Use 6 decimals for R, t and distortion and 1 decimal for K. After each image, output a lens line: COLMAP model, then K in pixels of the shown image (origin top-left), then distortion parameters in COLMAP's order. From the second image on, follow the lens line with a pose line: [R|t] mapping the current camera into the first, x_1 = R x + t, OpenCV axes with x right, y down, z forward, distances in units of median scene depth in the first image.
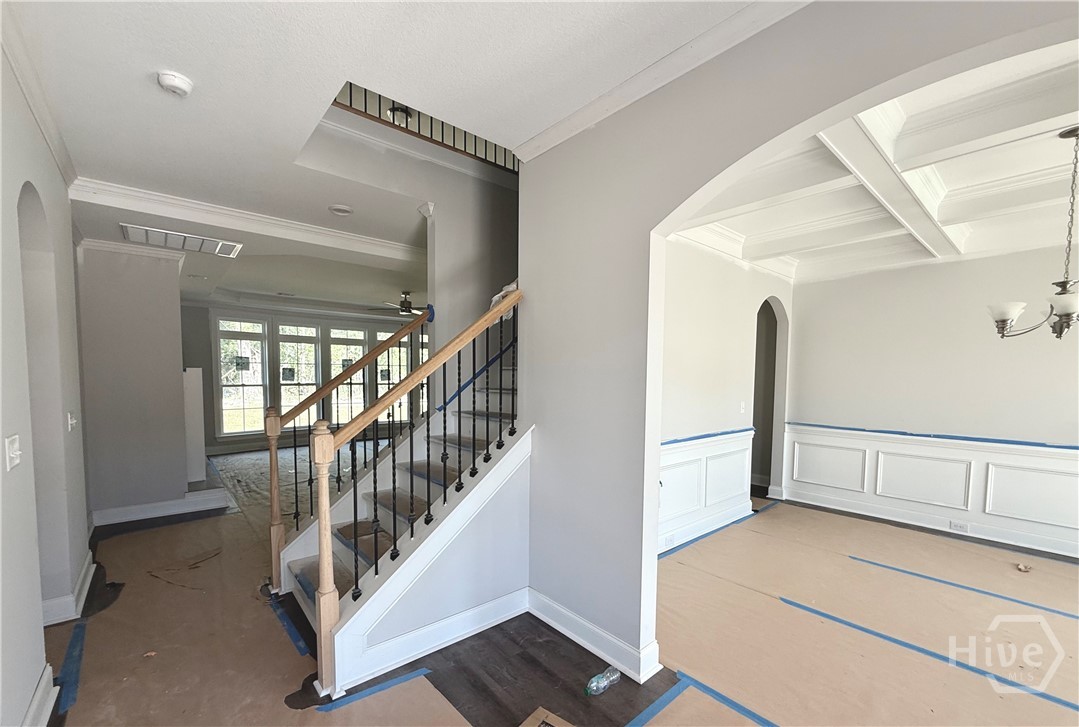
lens RADIAL K [[443.3, 0, 532.4], [0, 443.3, 402.6], [0, 0, 1]] dist [0.000513, 0.000313]
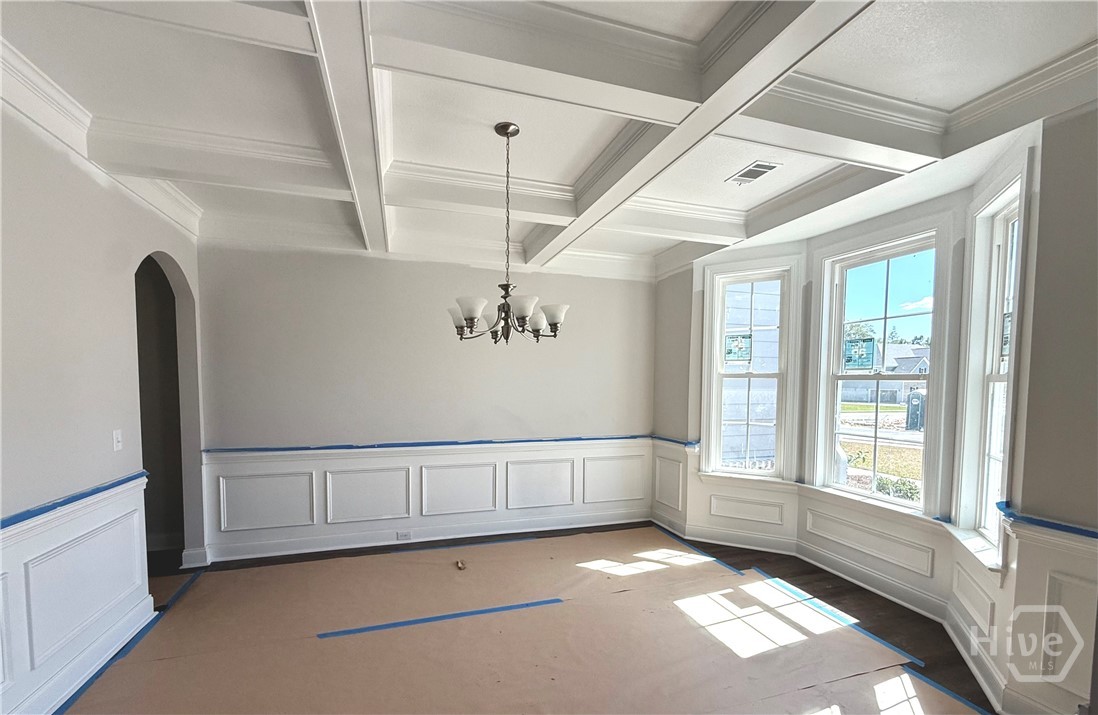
lens RADIAL K [[461.7, 0, 547.9], [0, 461.7, 408.3], [0, 0, 1]] dist [0.000351, 0.000012]
pose [[0.386353, -0.059578, 0.920425, 0.138282], [0.054076, 0.997658, 0.041878, -0.019825], [-0.920764, 0.033593, 0.388670, 0.252850]]
